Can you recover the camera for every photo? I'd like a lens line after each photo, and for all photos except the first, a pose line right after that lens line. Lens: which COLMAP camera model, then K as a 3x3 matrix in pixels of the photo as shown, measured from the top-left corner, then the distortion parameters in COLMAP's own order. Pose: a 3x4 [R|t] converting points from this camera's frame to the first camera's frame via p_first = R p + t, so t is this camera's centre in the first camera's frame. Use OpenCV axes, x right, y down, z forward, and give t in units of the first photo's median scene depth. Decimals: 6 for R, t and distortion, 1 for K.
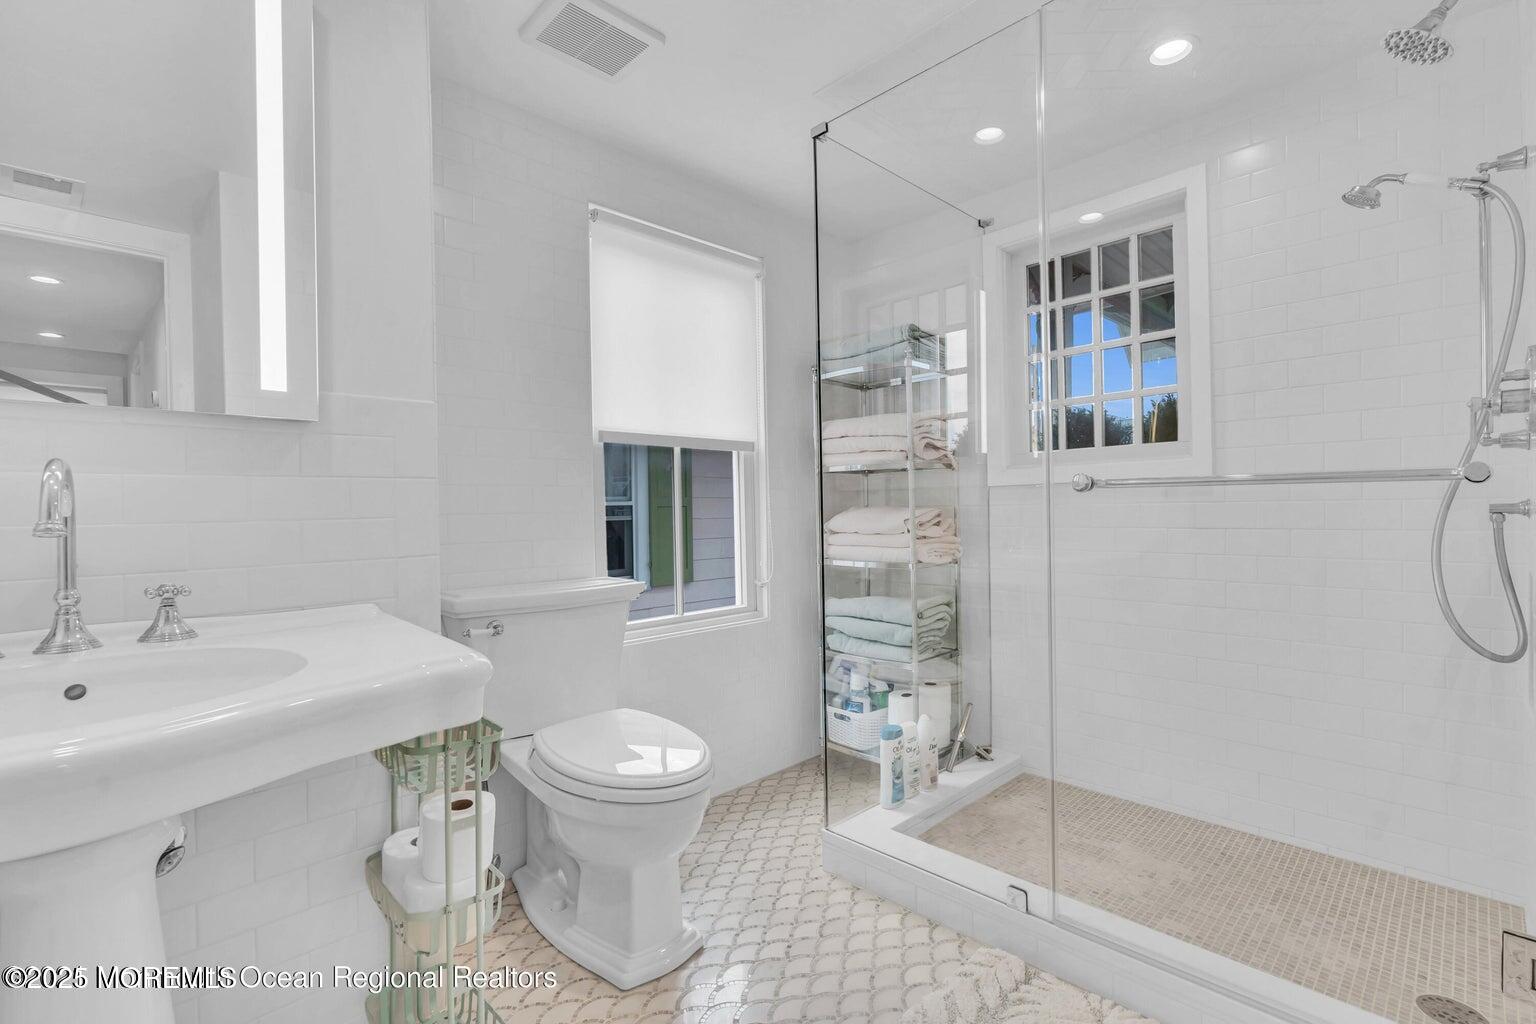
lens RADIAL K [[692.5, 0, 776.8], [0, 692.5, 513.8], [0, 0, 1]] dist [-0.010325, 0.002815]
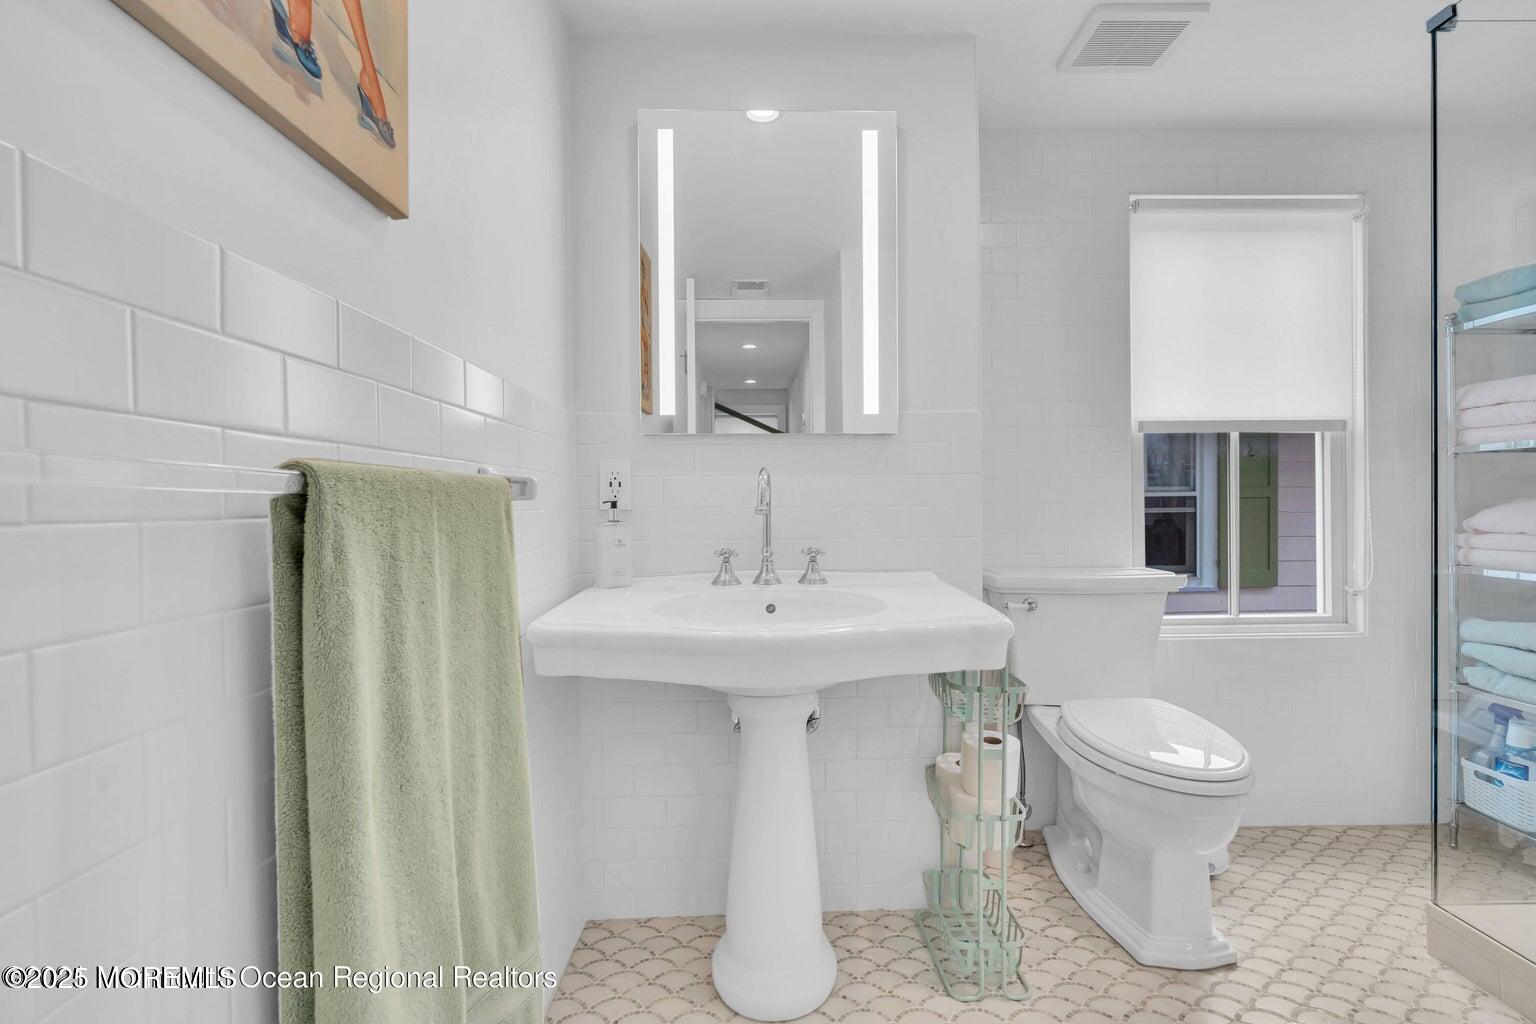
lens RADIAL K [[692.5, 0, 770.5], [0, 692.5, 510.8], [0, 0, 1]] dist [-0.010325, 0.002815]
pose [[0.712076, 0.014138, -0.701960, 0.080873], [-0.007923, 0.999895, 0.012102, 0.001574], [0.702057, -0.003056, 0.712114, -0.102696]]
